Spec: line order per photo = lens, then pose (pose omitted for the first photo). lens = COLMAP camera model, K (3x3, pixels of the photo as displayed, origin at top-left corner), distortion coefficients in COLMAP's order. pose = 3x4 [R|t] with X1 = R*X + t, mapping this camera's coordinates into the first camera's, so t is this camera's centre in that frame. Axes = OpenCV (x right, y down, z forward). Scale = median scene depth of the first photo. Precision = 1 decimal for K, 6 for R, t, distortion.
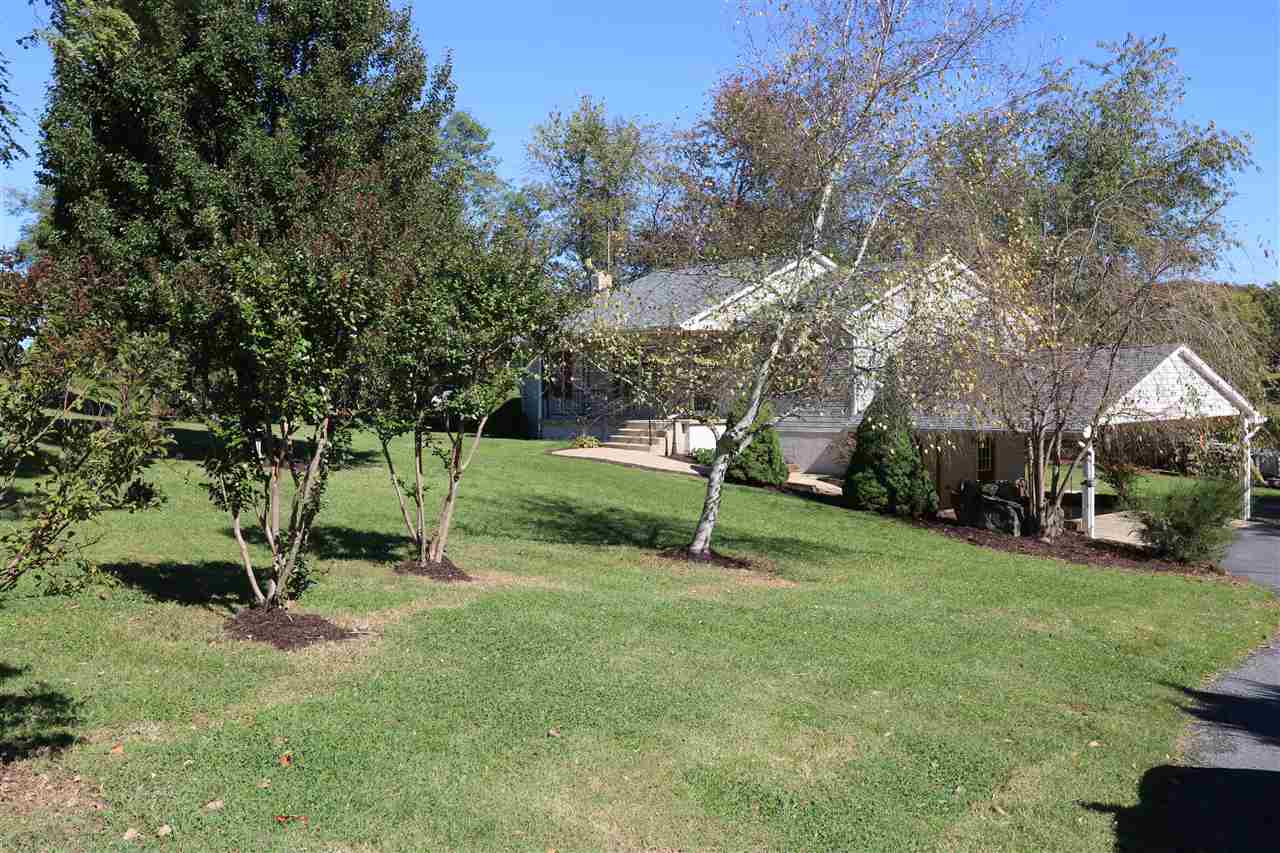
lens RADIAL K [[1222.8, 0, 640.0], [0, 1222.8, 426.5], [0, 0, 1]] dist [0.036838, 0.004944]
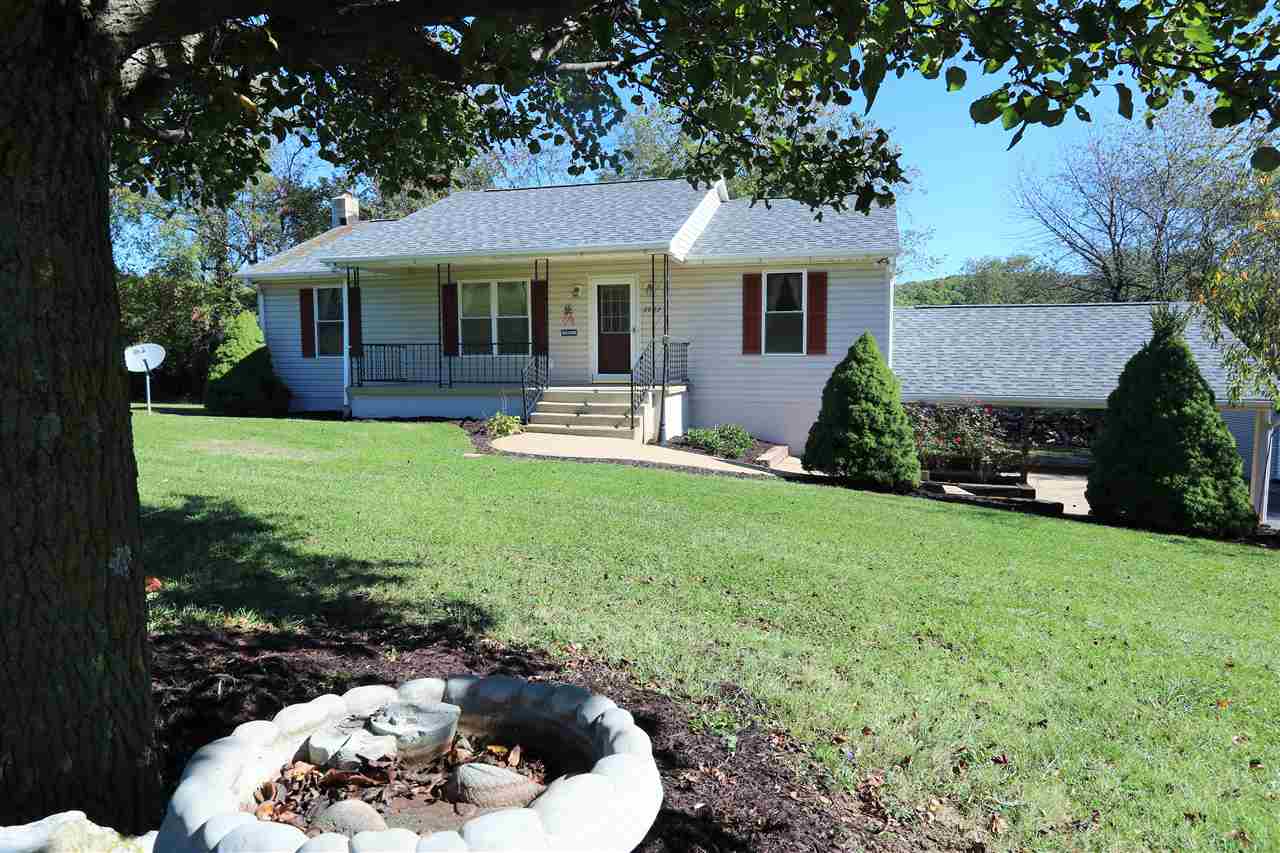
lens RADIAL K [[814.3, 0, 640.0], [0, 814.3, 426.5], [0, 0, 1]] dist [-0.009678, -0.000060]
pose [[0.839043, -0.037483, 0.542772, -0.247070], [0.007684, 0.998341, 0.057066, -0.011458], [-0.544010, -0.043710, 0.837939, 0.713765]]
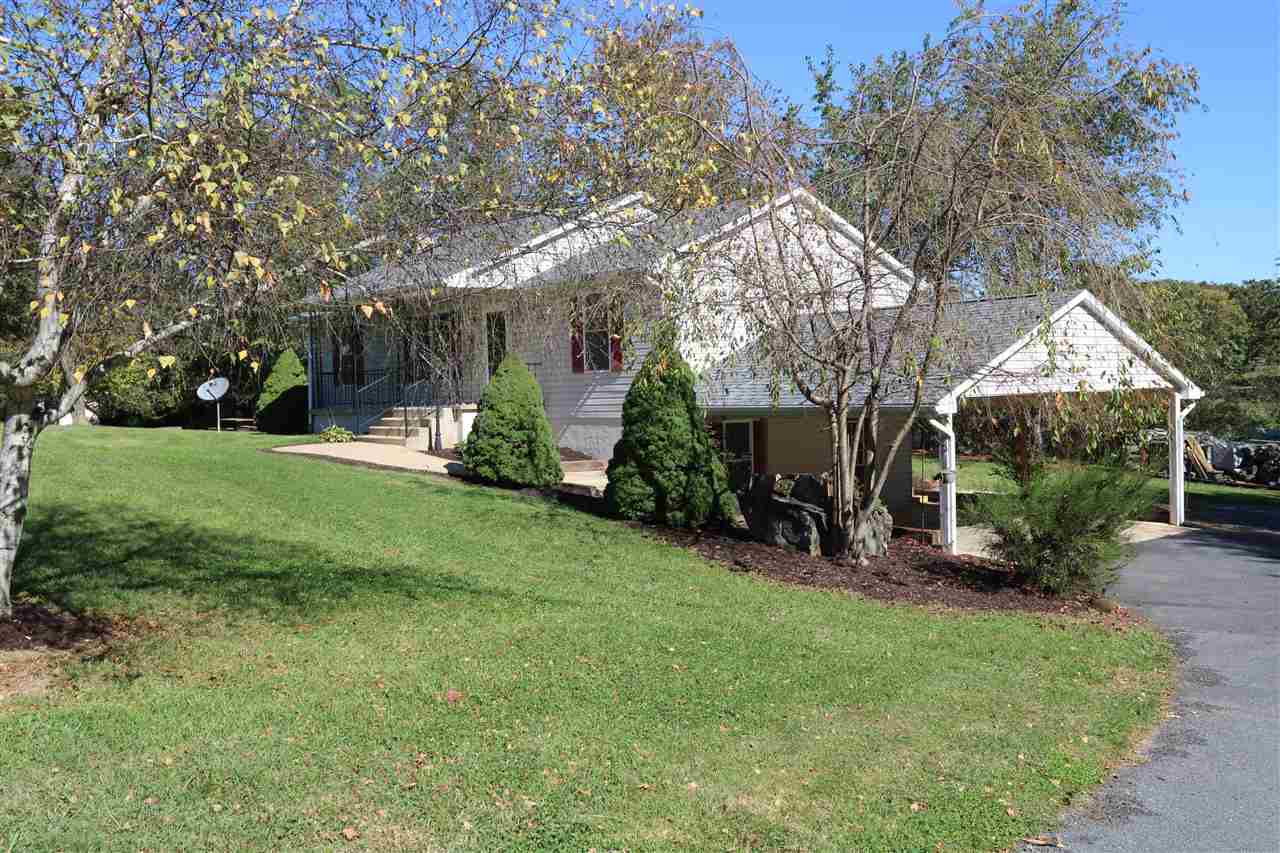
lens RADIAL K [[1222.8, 0, 640.0], [0, 1222.8, 426.5], [0, 0, 1]] dist [0.036838, 0.004944]
pose [[0.999867, -0.012082, 0.010924, 0.163294], [0.012162, 0.999899, -0.007288, 0.017674], [-0.010835, 0.007420, 0.999914, 0.261688]]
